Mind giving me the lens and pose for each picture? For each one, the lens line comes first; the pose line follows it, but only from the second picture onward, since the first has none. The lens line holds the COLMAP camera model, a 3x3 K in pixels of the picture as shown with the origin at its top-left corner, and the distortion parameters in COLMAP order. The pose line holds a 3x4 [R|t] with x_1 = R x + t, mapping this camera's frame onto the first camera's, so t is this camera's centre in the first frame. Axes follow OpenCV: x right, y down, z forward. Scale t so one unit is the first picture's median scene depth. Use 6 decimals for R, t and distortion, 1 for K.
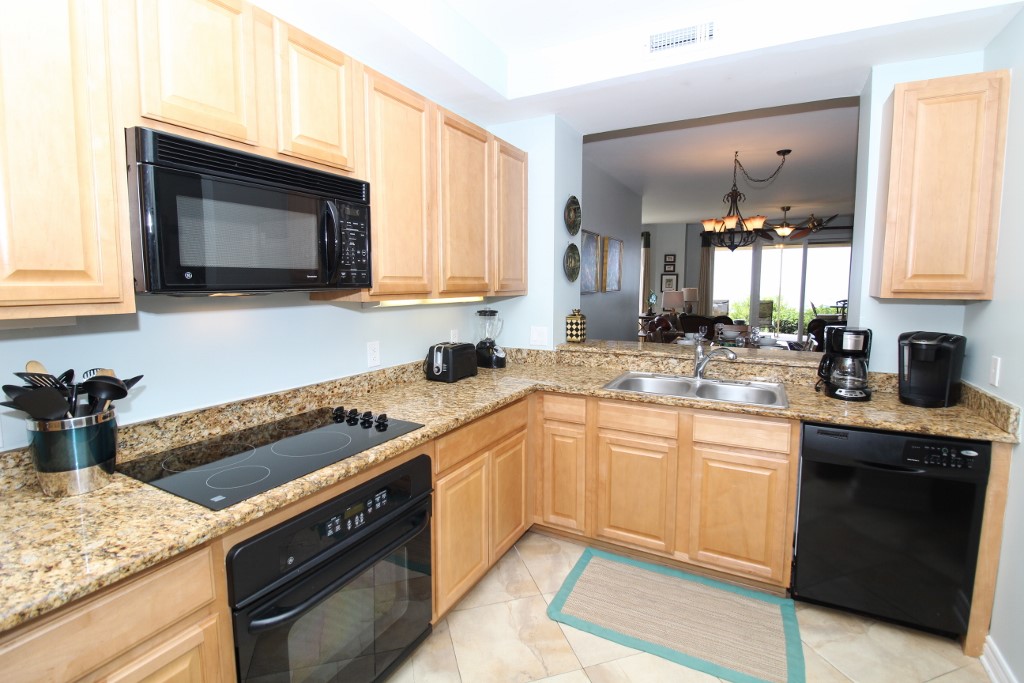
lens RADIAL K [[472.7, 0, 511.2], [0, 472.7, 328.9], [0, 0, 1]] dist [-0.004438, -0.010571]
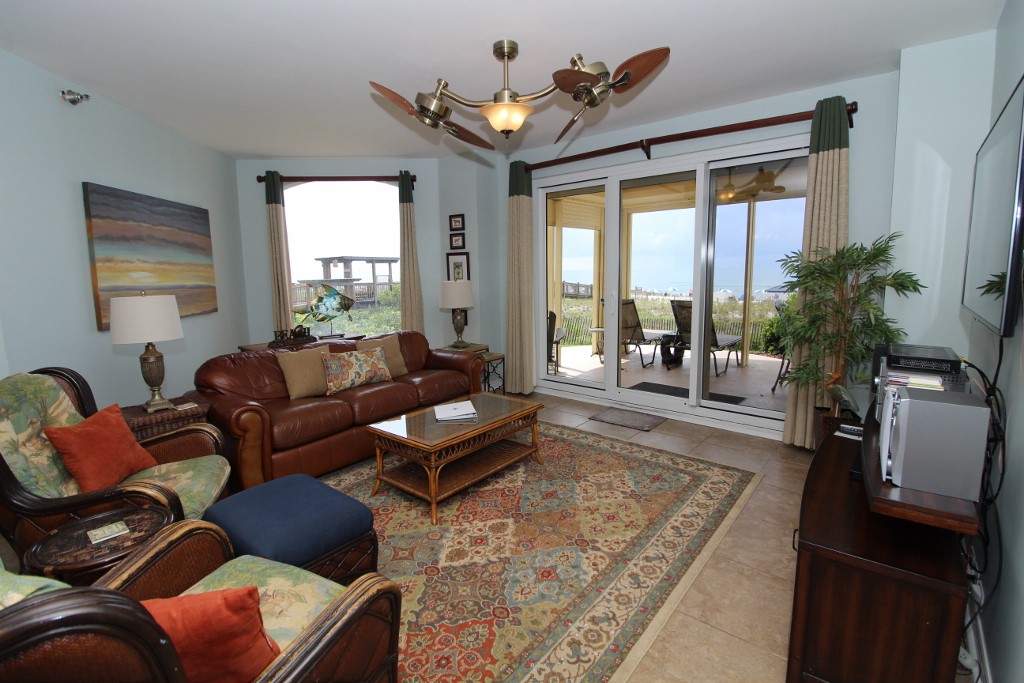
lens RADIAL K [[472.7, 0, 511.2], [0, 472.7, 328.9], [0, 0, 1]] dist [-0.004438, -0.010571]
pose [[0.978987, 0.013039, -0.203504, 2.356657], [-0.007033, 0.999519, 0.030207, -0.231017], [0.203800, -0.028141, 0.978608, 2.377964]]
